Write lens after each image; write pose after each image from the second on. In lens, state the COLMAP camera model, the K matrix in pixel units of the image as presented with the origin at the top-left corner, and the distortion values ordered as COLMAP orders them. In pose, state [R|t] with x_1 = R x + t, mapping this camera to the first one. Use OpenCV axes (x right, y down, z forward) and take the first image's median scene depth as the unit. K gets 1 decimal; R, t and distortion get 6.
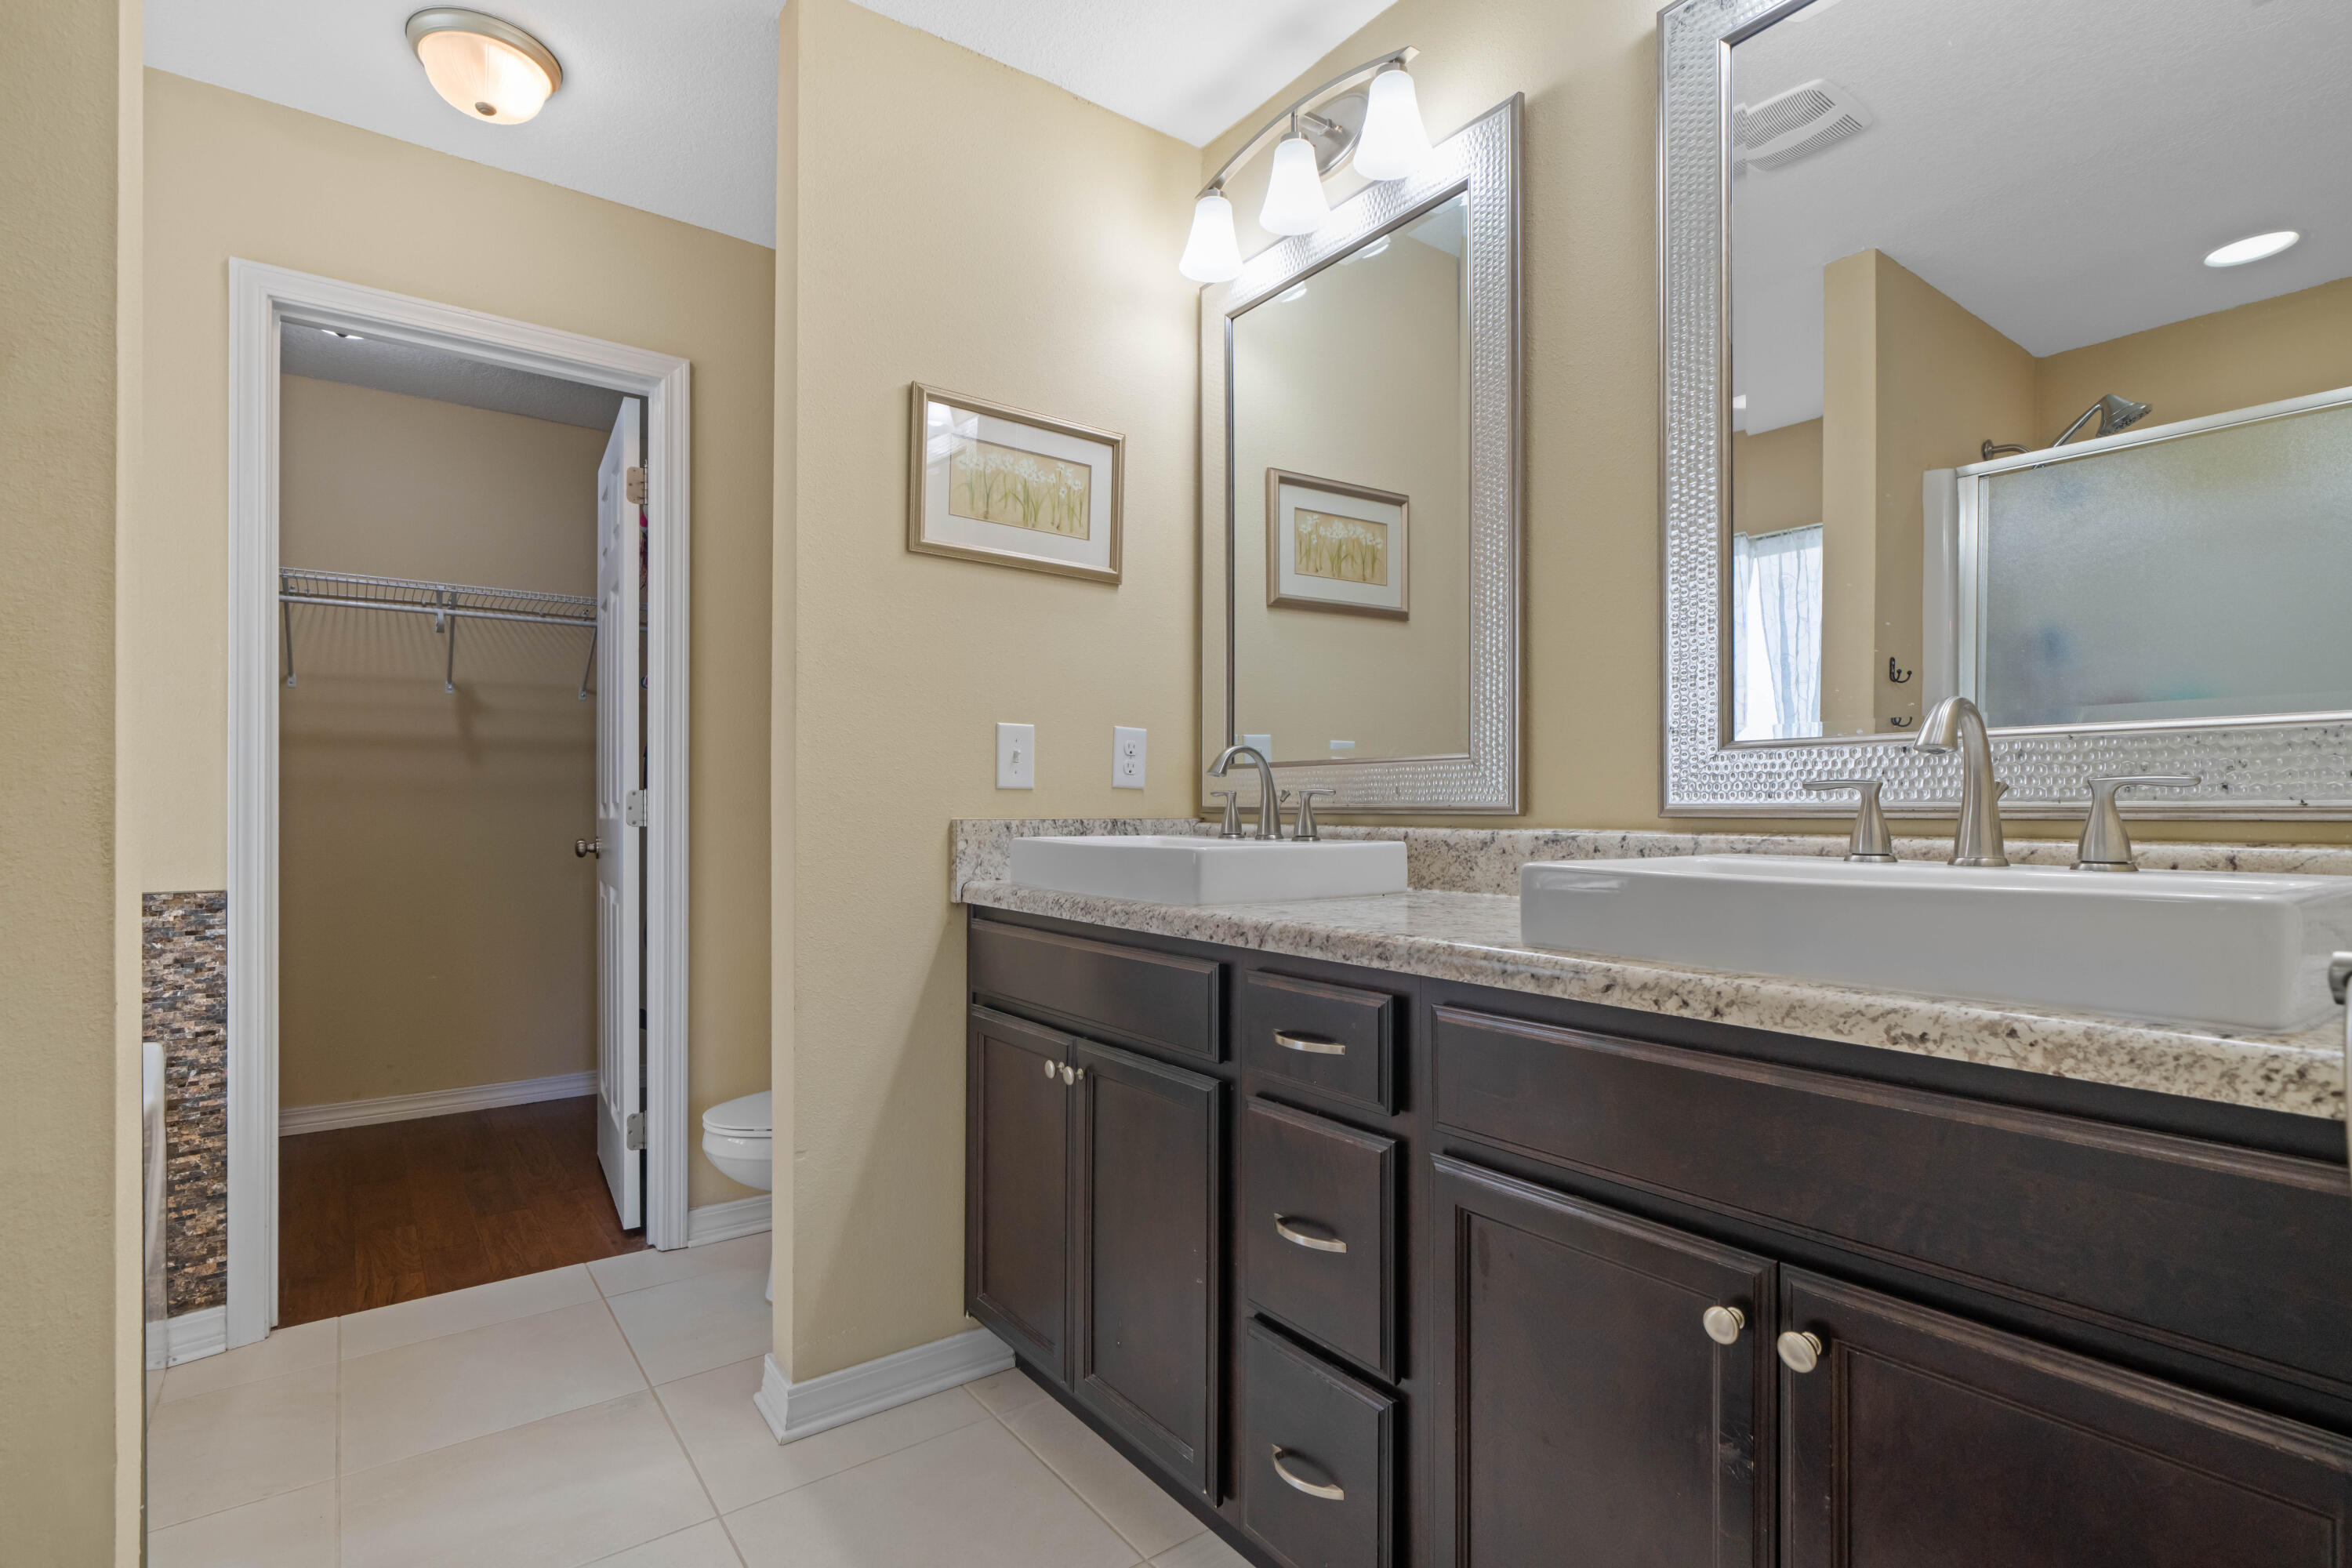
lens RADIAL K [[1138.1, 0, 1193.7], [0, 1138.1, 806.9], [0, 0, 1]] dist [-0.000534, 0.000206]
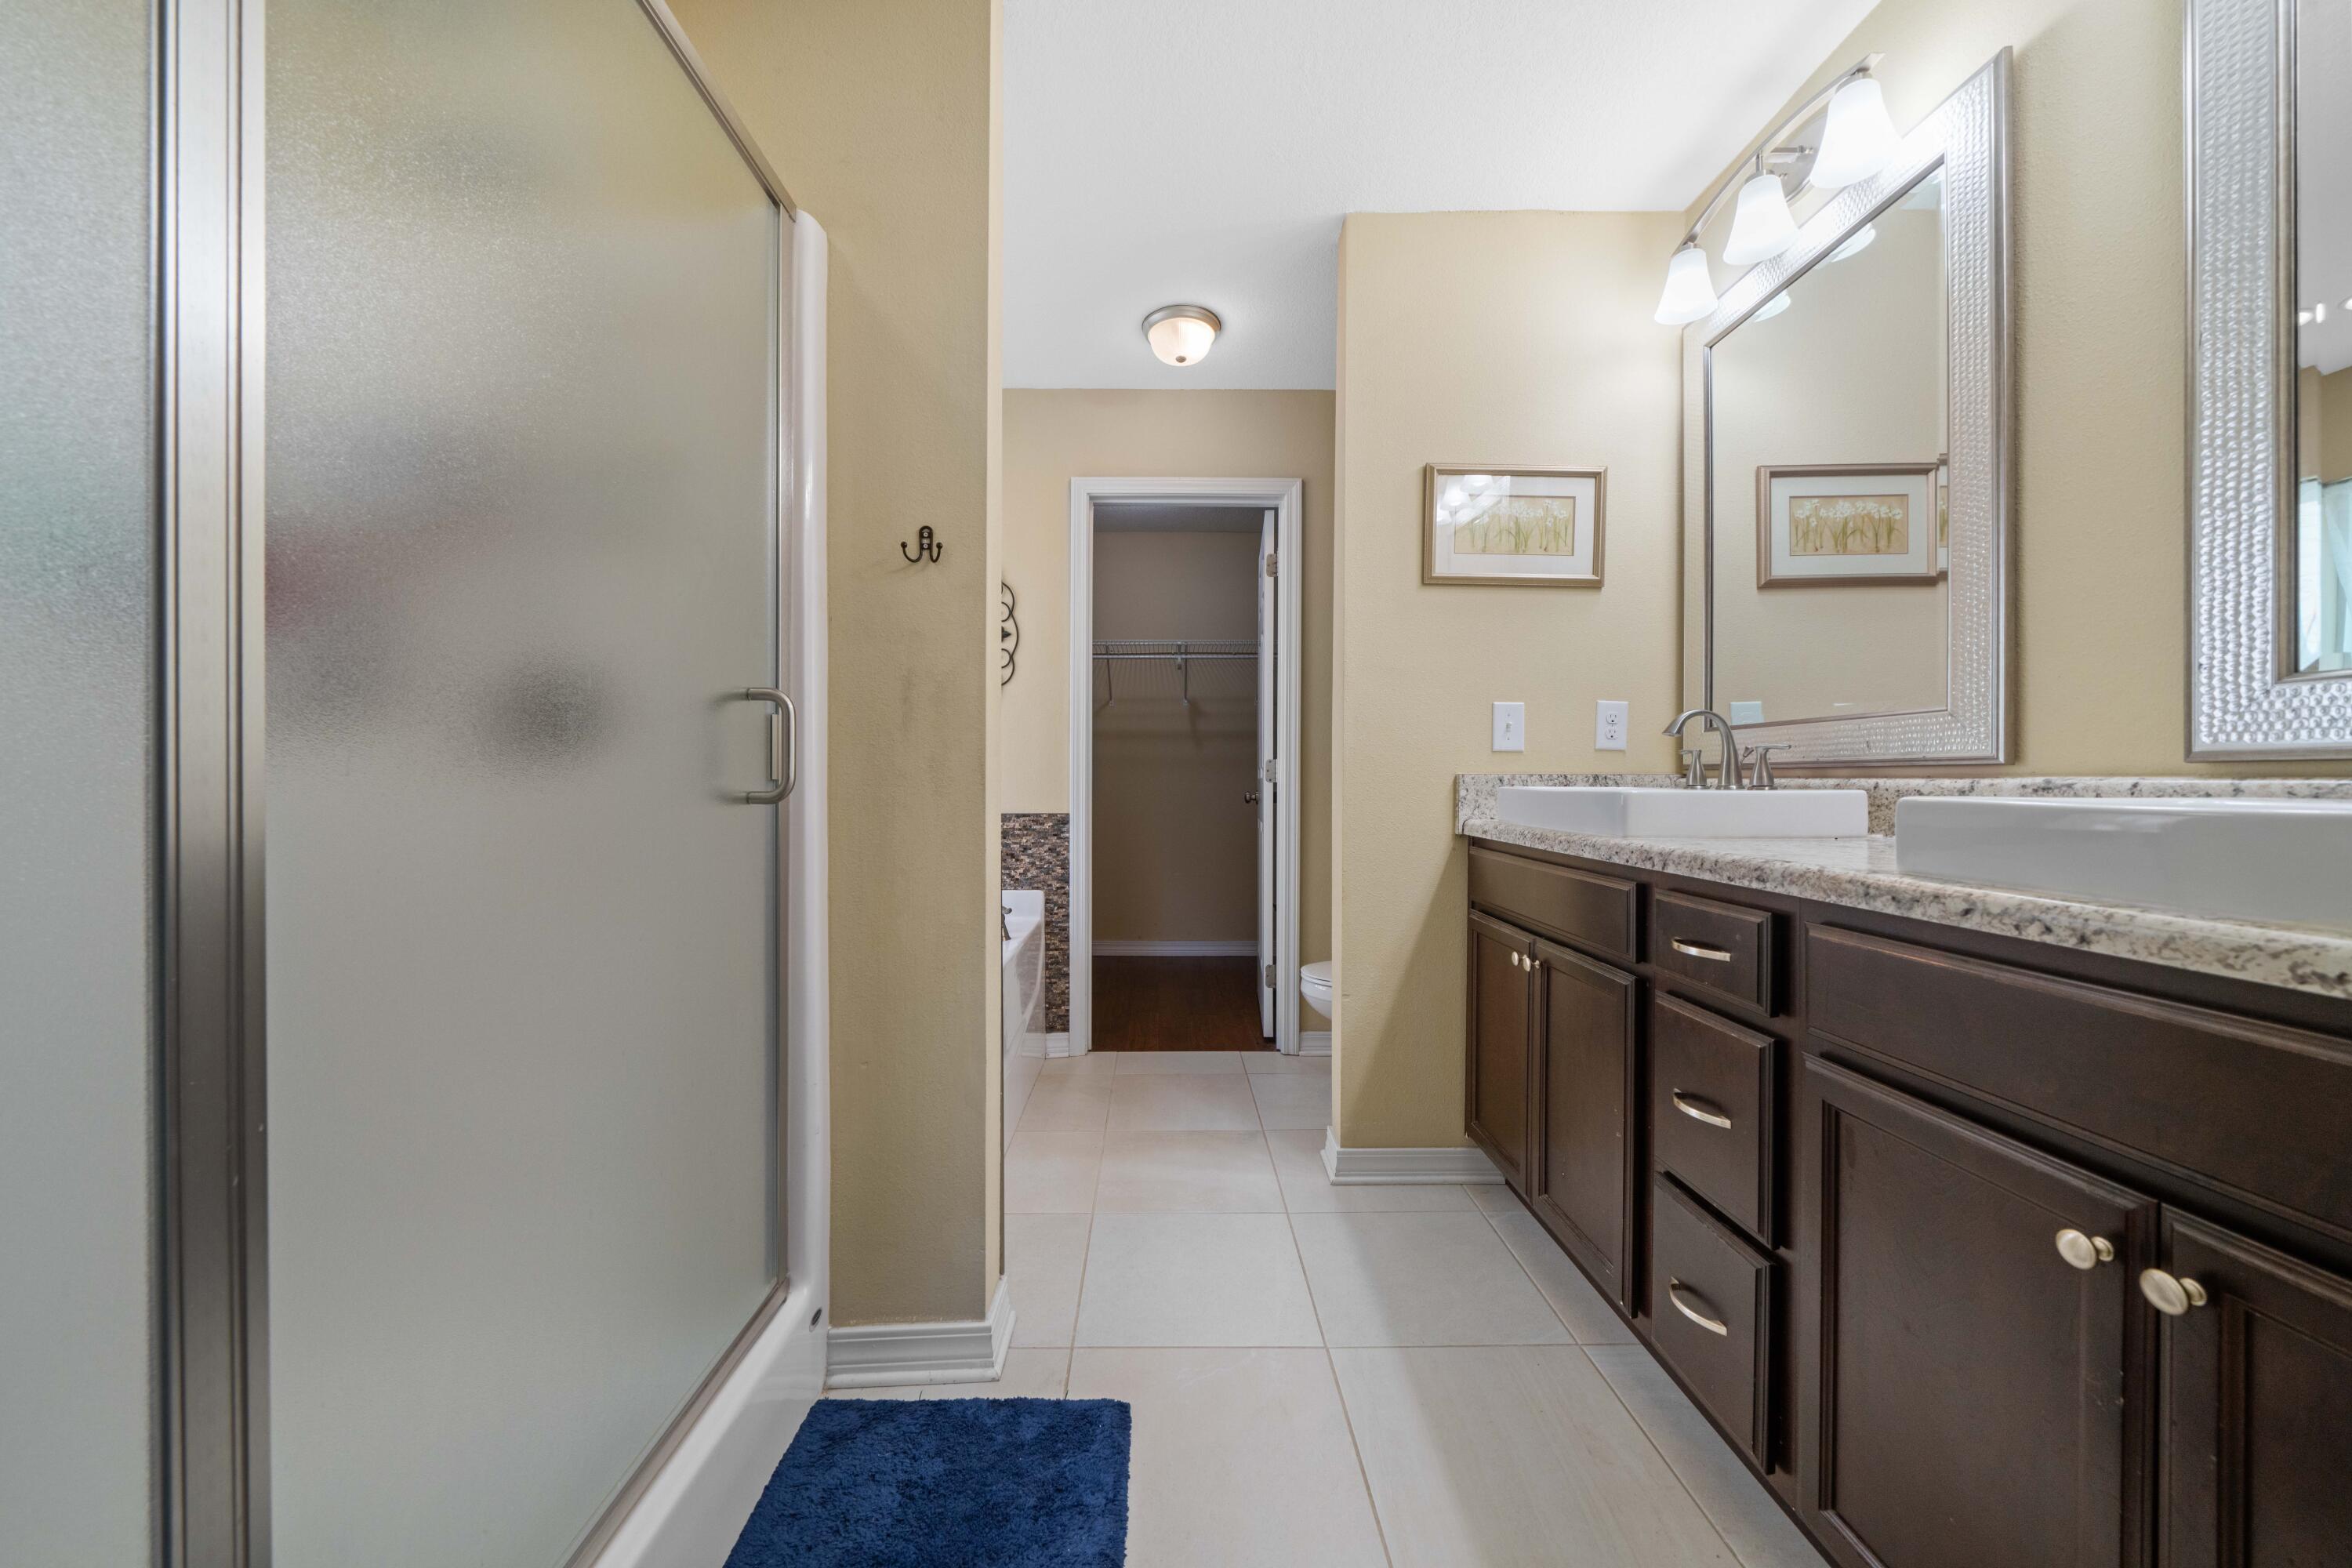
lens RADIAL K [[844.7, 0, 1163.9], [0, 844.7, 781.4], [0, 0, 1]] dist [-0.009110, -0.000233]
pose [[0.802830, 0.000720, -0.596207, 0.114675], [0.000305, 0.999999, 0.001619, 0.018417], [0.596208, -0.001482, 0.802829, -0.032368]]
